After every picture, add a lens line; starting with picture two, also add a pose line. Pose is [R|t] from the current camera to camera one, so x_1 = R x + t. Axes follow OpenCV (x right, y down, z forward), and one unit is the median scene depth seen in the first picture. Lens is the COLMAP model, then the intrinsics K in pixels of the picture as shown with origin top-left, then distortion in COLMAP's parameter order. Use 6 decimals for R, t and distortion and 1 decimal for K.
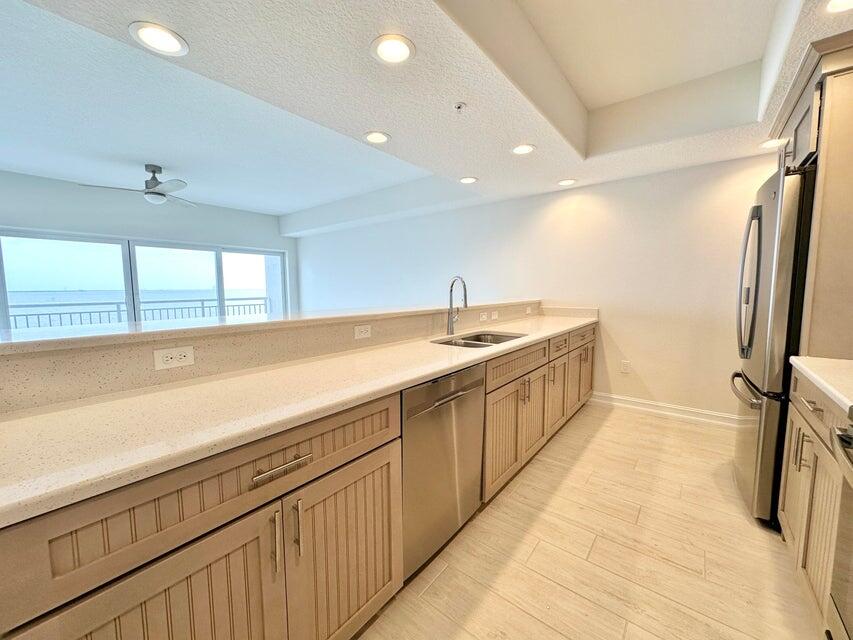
lens RADIAL K [[341.5, 0, 426.5], [0, 341.5, 320.0], [0, 0, 1]] dist [-0.000413, 0.000075]
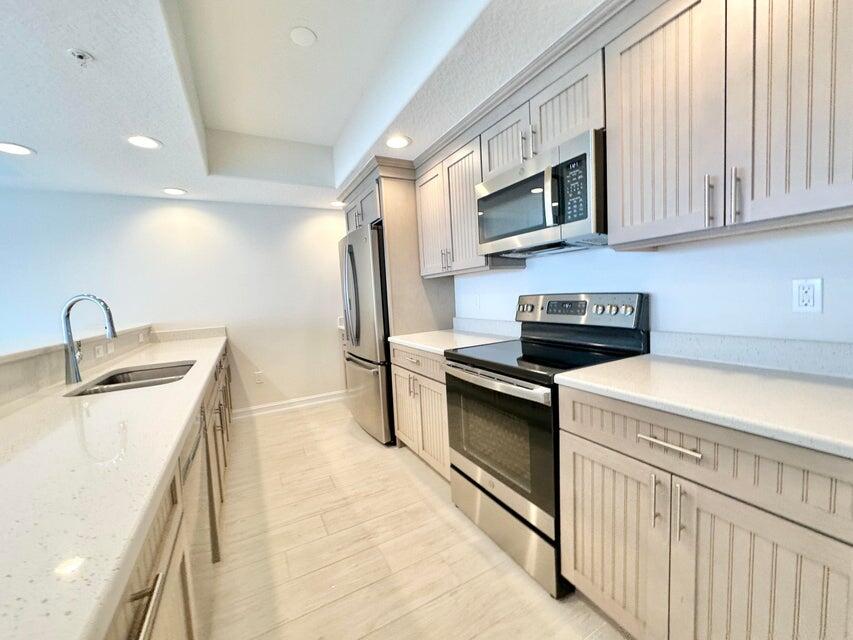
lens RADIAL K [[341.5, 0, 426.5], [0, 341.5, 320.0], [0, 0, 1]] dist [-0.000413, 0.000075]
pose [[0.388796, -0.083718, 0.917512, -0.256977], [0.139732, 0.989701, 0.031093, -0.002046], [-0.910666, 0.116117, 0.396490, 0.102531]]
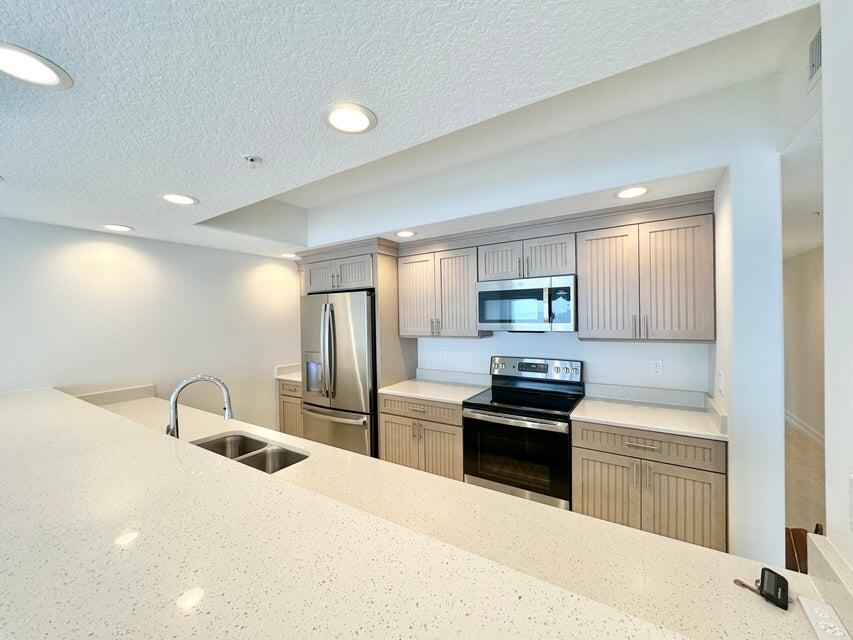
lens RADIAL K [[341.5, 0, 426.5], [0, 341.5, 320.0], [0, 0, 1]] dist [-0.000413, 0.000075]
pose [[-0.105804, 0.000312, 0.994387, -0.574230], [0.112694, 0.993561, 0.011680, -0.180377], [-0.987981, 0.113297, -0.105158, 0.586123]]
